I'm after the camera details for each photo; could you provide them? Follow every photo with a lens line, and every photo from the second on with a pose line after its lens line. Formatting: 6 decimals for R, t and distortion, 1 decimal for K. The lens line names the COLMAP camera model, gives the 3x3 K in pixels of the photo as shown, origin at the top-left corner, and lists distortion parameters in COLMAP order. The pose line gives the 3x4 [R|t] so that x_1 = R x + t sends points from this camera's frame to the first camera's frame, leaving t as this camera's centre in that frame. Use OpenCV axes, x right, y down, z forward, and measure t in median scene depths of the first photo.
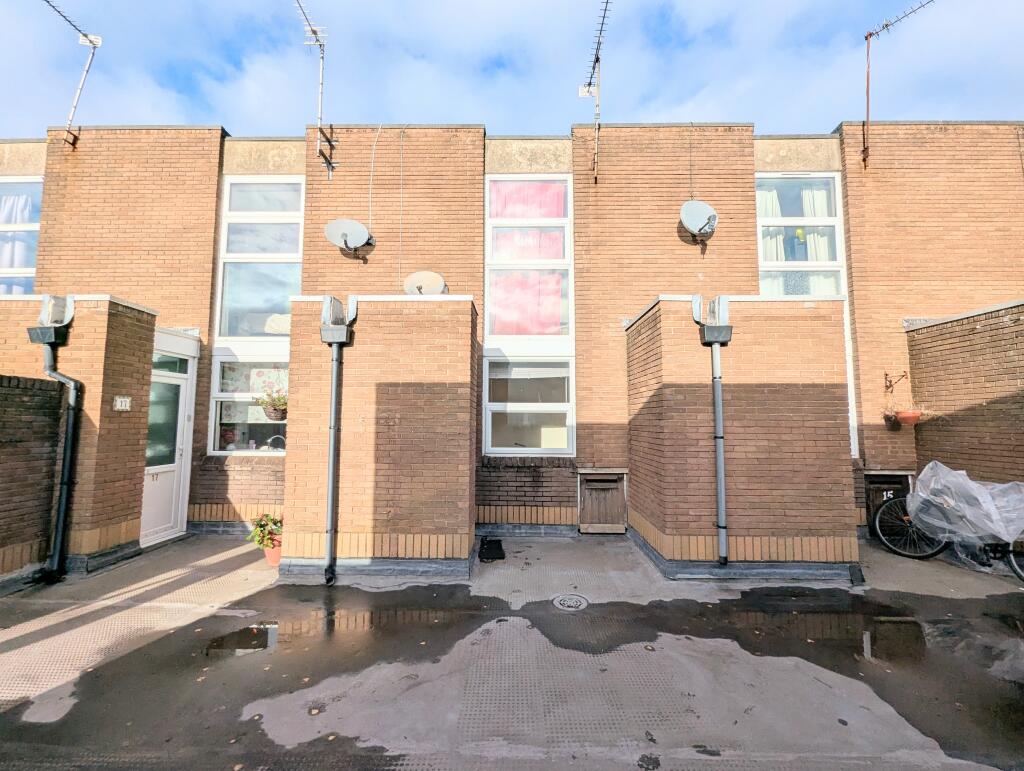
lens RADIAL K [[424.1, 0, 514.9], [0, 424.1, 386.6], [0, 0, 1]] dist [0.003122, -0.001497]
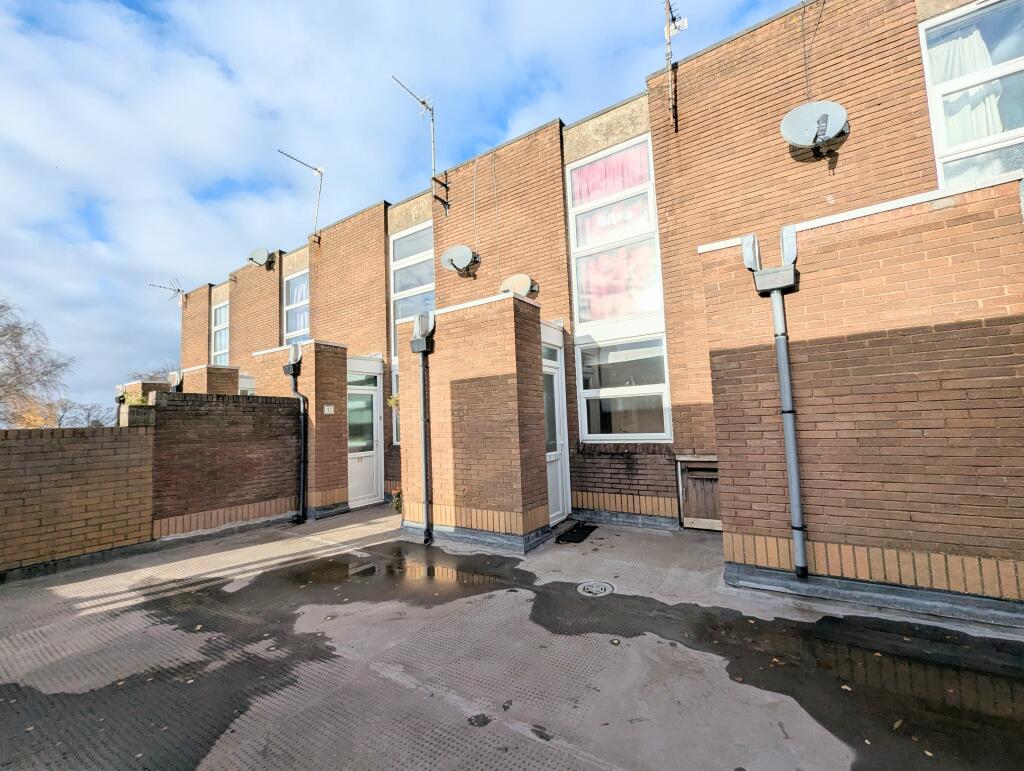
lens RADIAL K [[424.1, 0, 516.0], [0, 424.1, 386.5], [0, 0, 1]] dist [0.003122, -0.001497]
pose [[0.845382, -0.082218, -0.527797, 0.451470], [0.088586, 0.995980, -0.013259, 0.038126], [0.526766, -0.035547, 0.849267, 0.083147]]
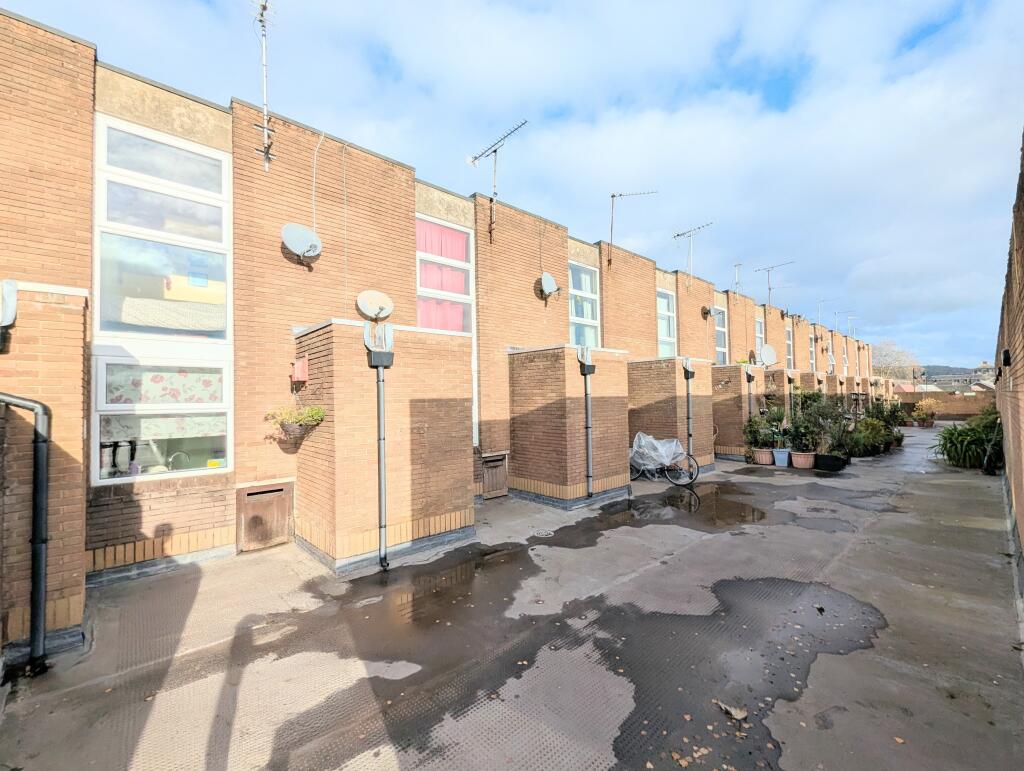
lens RADIAL K [[424.1, 0, 512.2], [0, 424.1, 386.6], [0, 0, 1]] dist [0.003122, -0.001497]
pose [[0.739023, 0.004180, 0.673668, -0.915532], [-0.035372, 0.998842, 0.032605, -0.094097], [-0.672751, -0.047924, 0.738315, -0.091593]]
